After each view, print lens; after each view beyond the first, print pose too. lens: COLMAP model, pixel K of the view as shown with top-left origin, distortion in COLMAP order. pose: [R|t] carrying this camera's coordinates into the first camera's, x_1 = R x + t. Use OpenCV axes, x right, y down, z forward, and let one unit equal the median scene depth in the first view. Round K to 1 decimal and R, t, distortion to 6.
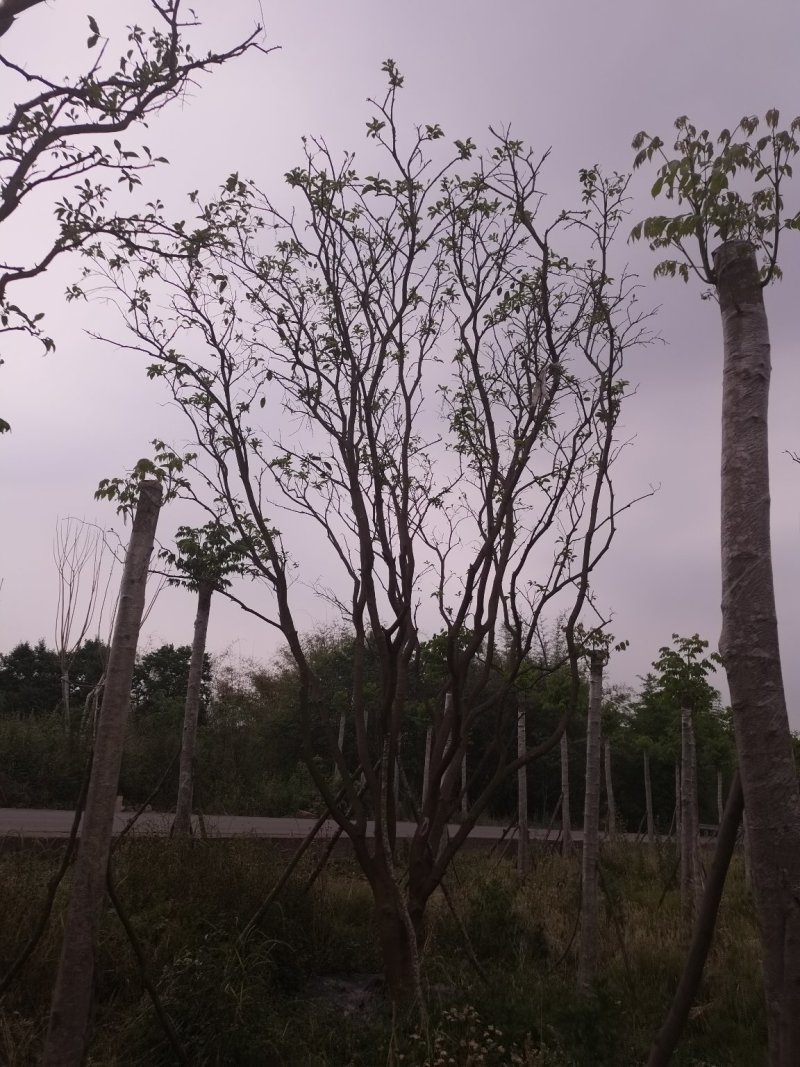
lens RADIAL K [[831.8, 0, 400.0], [0, 831.8, 533.5], [0, 0, 1]] dist [0.041454, -0.007949]
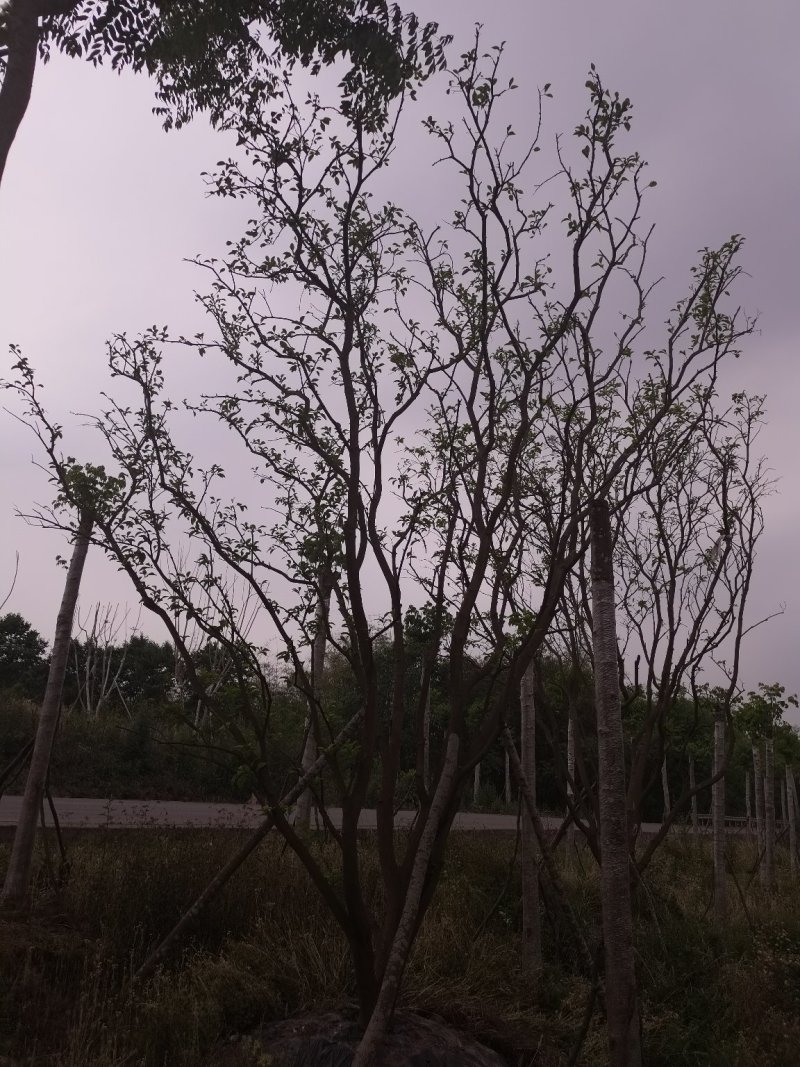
lens RADIAL K [[831.8, 0, 400.0], [0, 831.8, 533.5], [0, 0, 1]] dist [0.041454, -0.007949]
pose [[0.999920, 0.009233, 0.008701, -0.257232], [-0.009376, 0.999819, 0.016584, -0.132985], [-0.008546, -0.016664, 0.999825, -0.326260]]
